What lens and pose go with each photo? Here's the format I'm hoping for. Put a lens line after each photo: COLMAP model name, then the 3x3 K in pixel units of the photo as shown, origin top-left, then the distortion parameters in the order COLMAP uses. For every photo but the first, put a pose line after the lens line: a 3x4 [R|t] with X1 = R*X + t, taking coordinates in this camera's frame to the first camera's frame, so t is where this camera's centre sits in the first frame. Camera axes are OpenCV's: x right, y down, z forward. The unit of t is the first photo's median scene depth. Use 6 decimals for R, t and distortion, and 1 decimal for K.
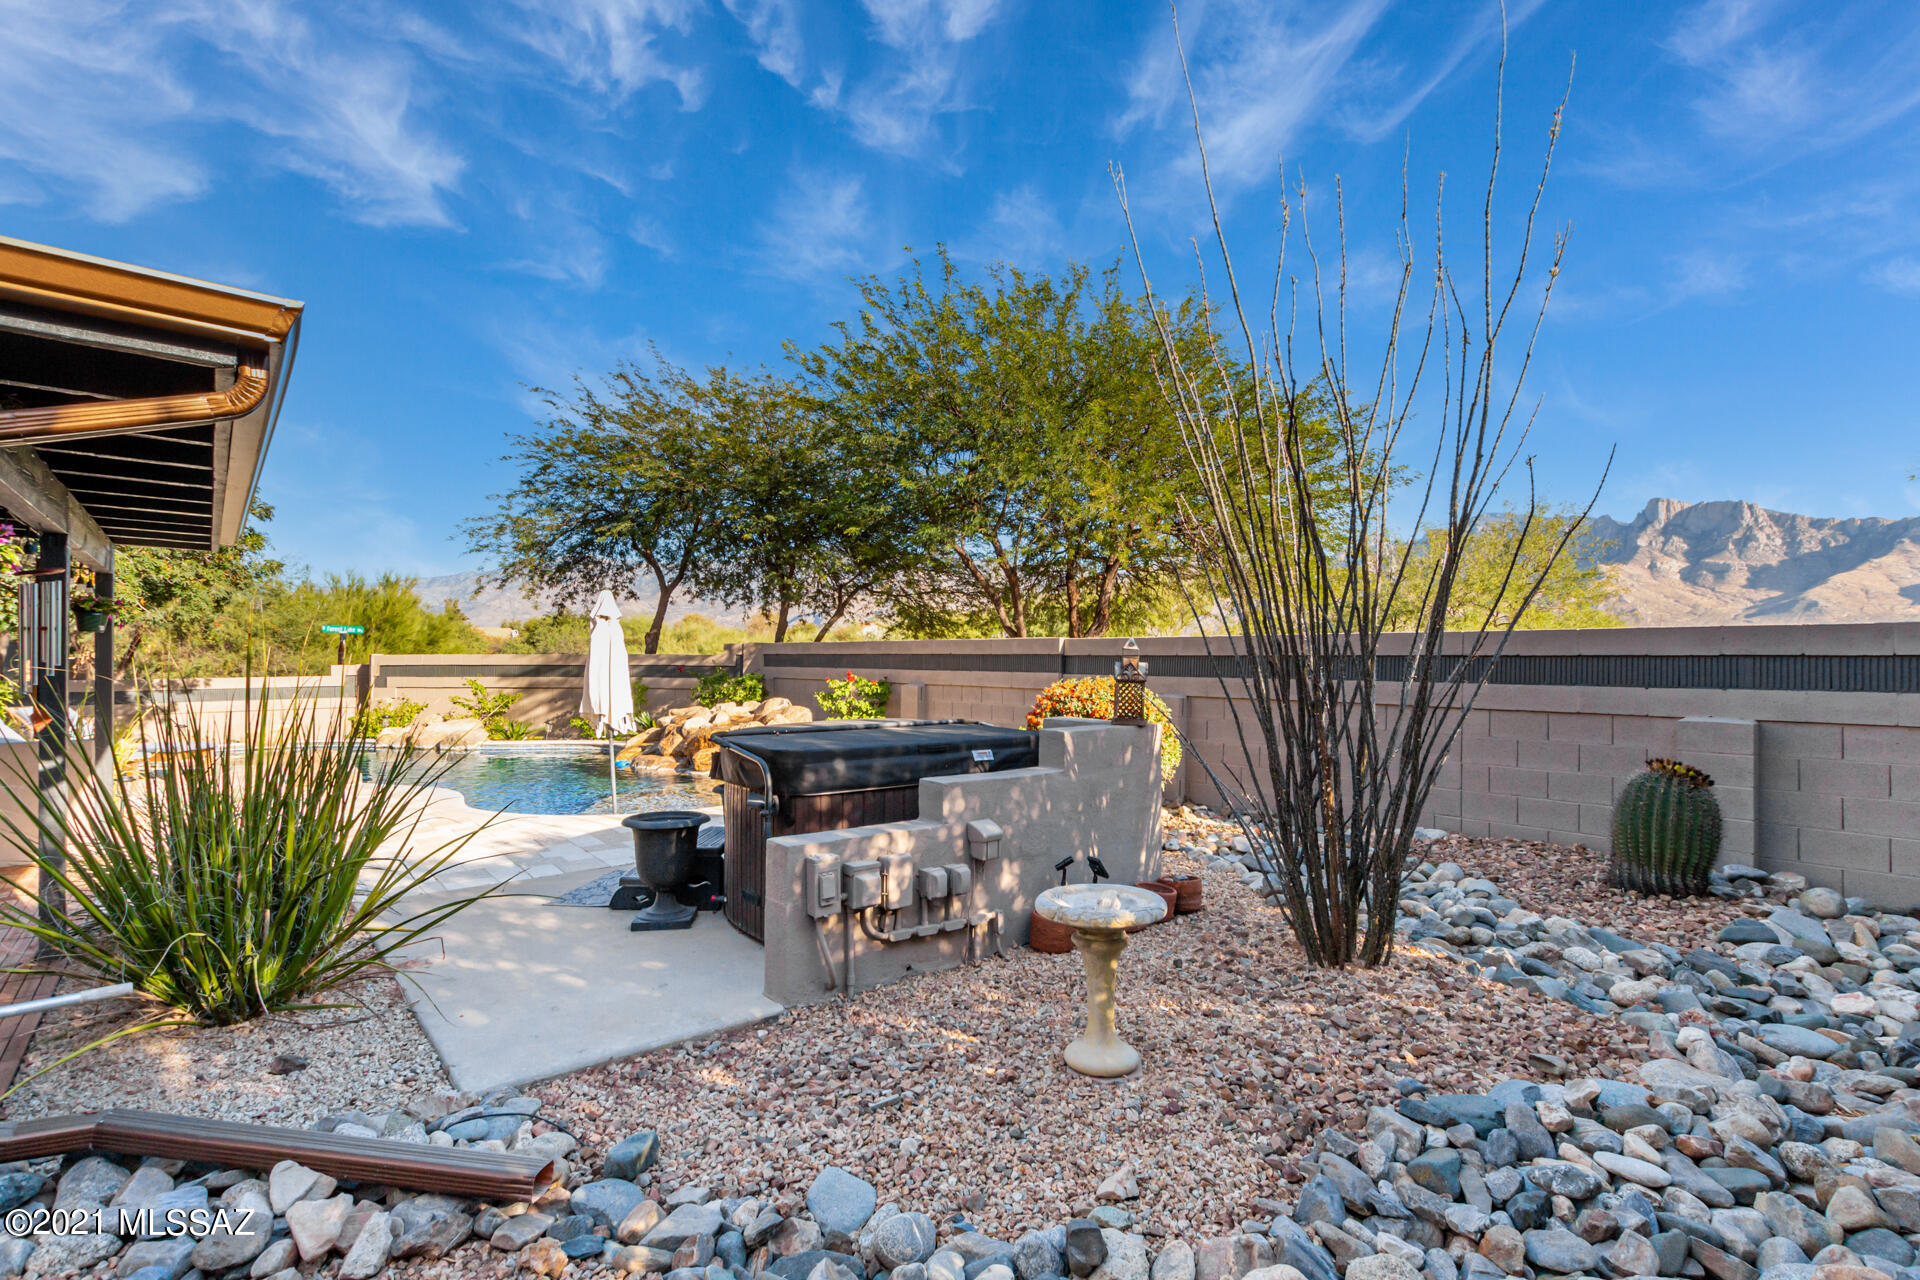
lens RADIAL K [[929.8, 0, 990.3], [0, 929.8, 657.8], [0, 0, 1]] dist [0.024118, -0.000041]
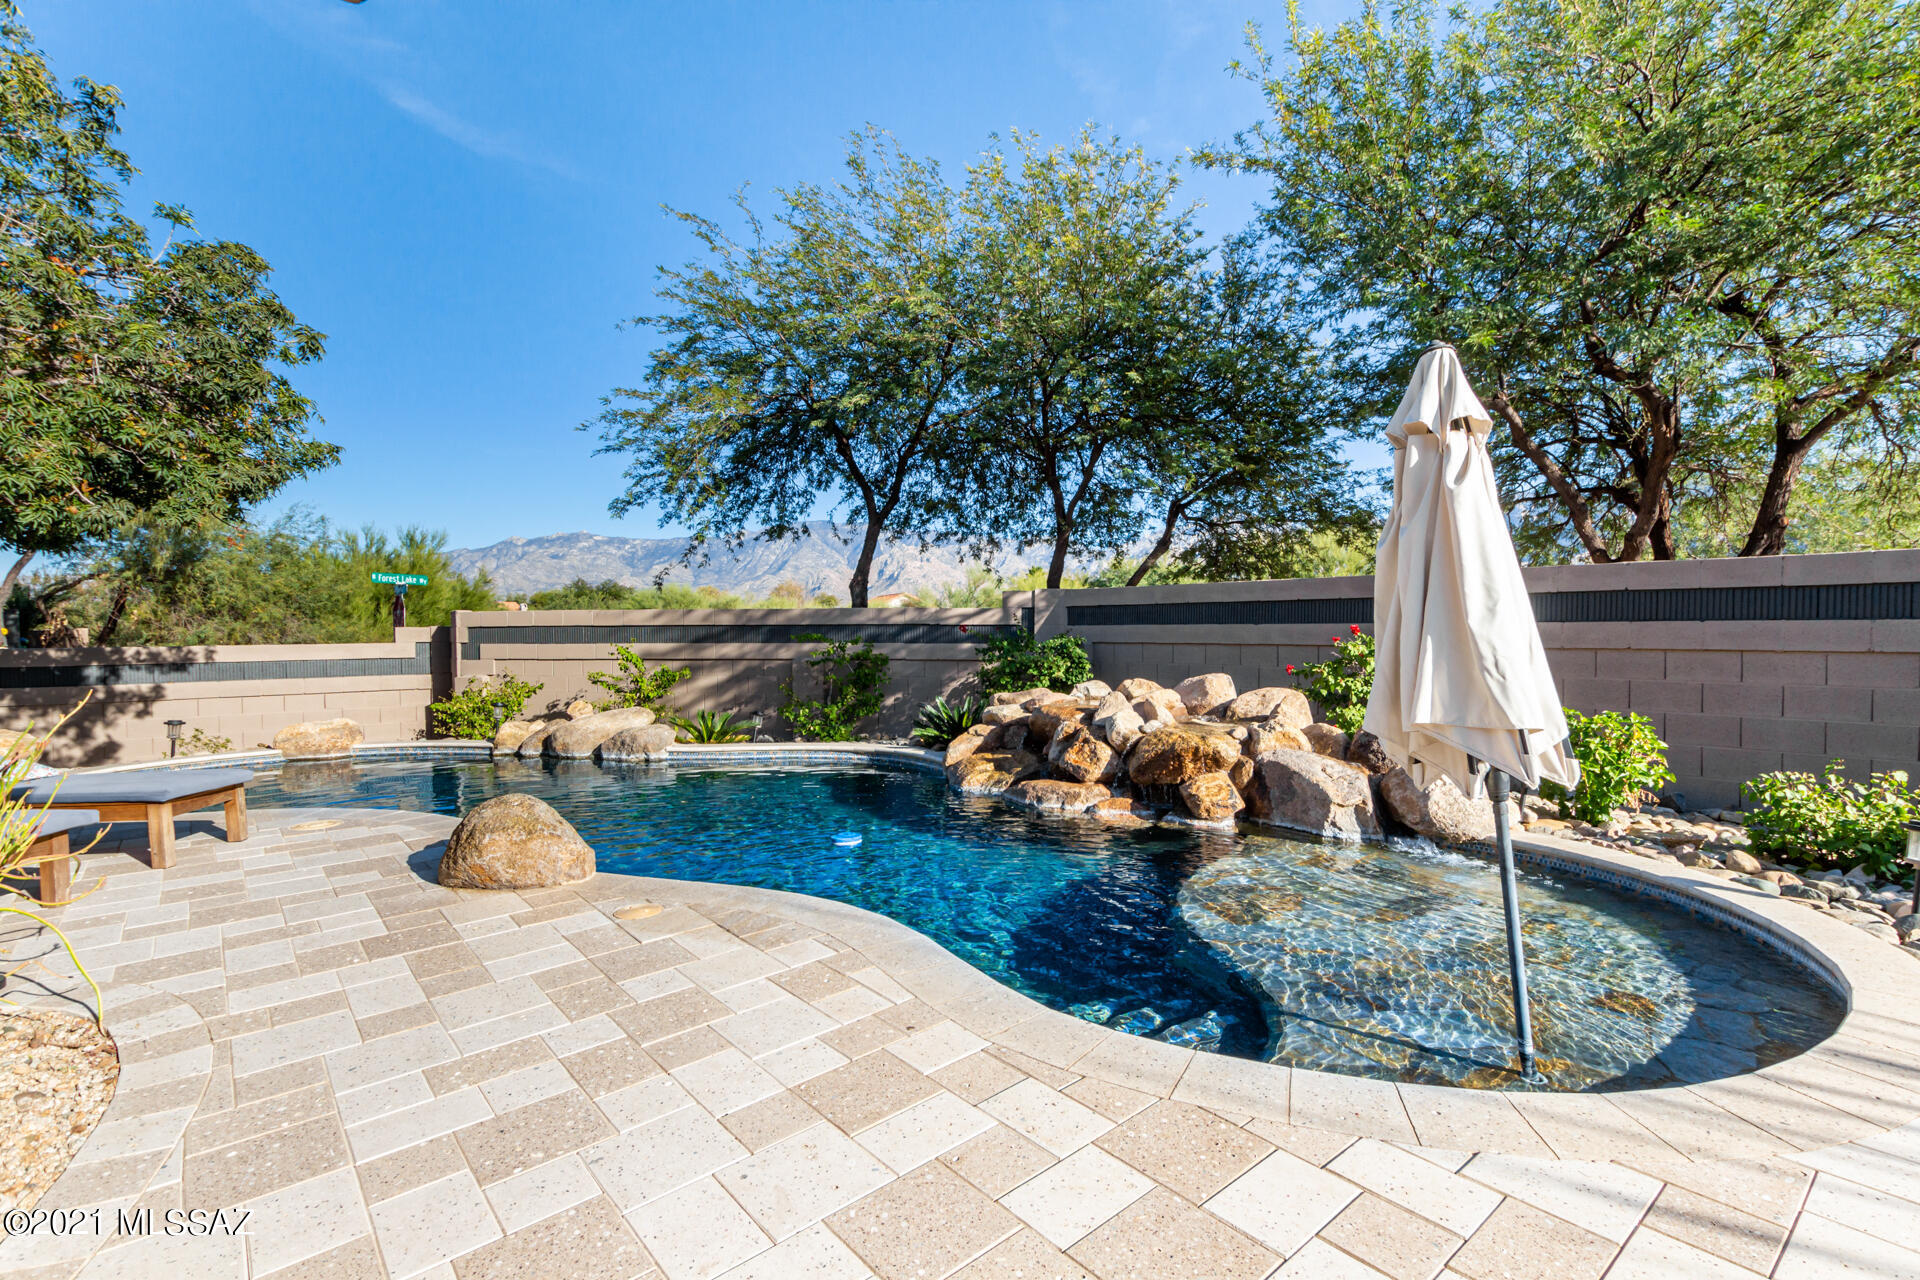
lens RADIAL K [[929.8, 0, 980.4], [0, 929.8, 645.5], [0, 0, 1]] dist [0.024118, -0.000041]
pose [[0.999943, -0.009531, -0.004841, -0.315874], [0.009616, 0.999795, 0.017826, 0.014687], [0.004670, -0.017872, 0.999829, 0.374691]]
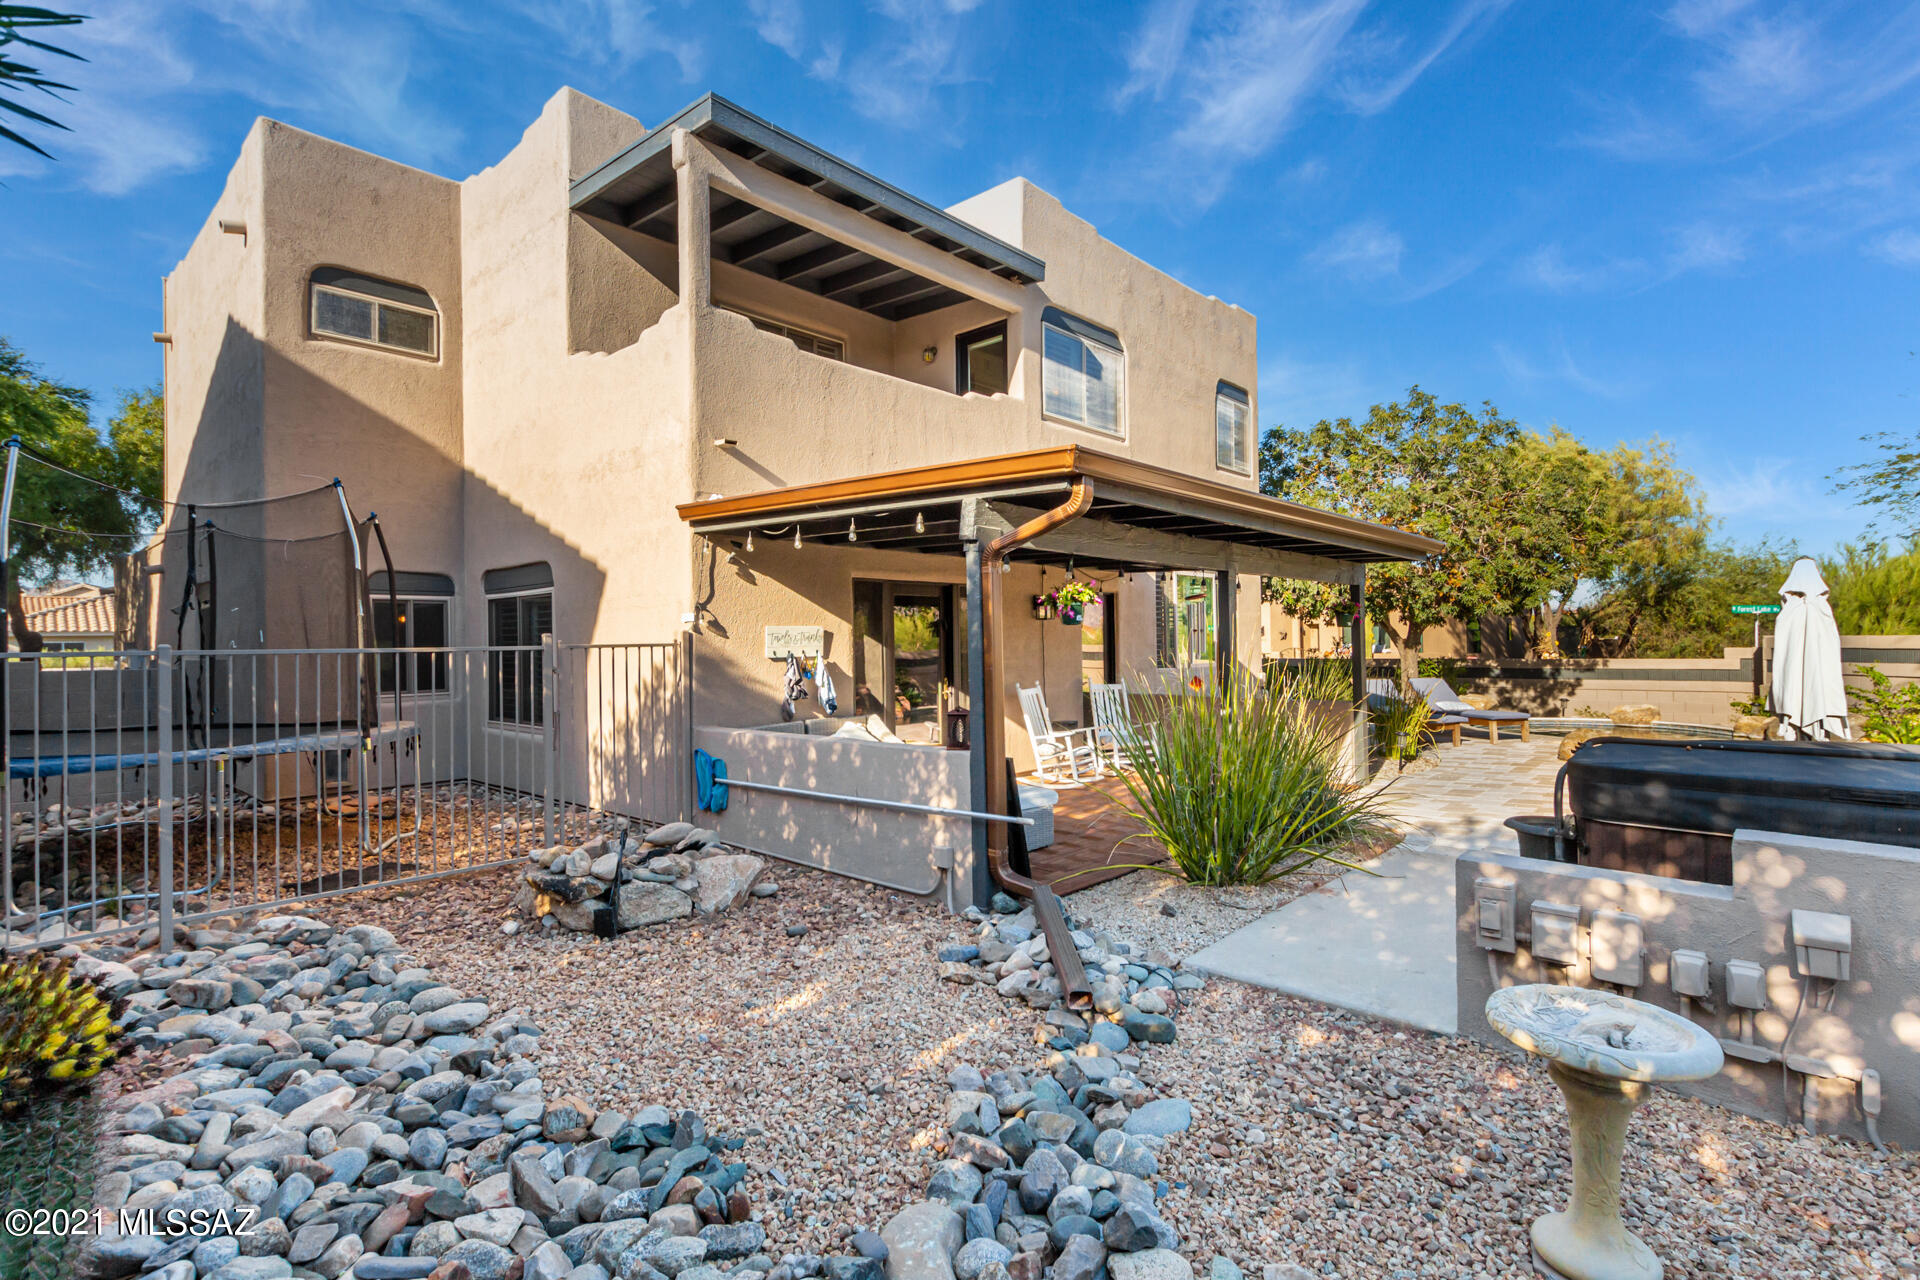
lens RADIAL K [[929.8, 0, 964.6], [0, 929.8, 634.0], [0, 0, 1]] dist [0.024118, -0.000041]
pose [[0.145457, -0.006949, -0.989340, 0.163198], [0.004906, 0.999968, -0.006302, -0.003951], [0.989352, -0.003937, 0.145486, 0.099426]]
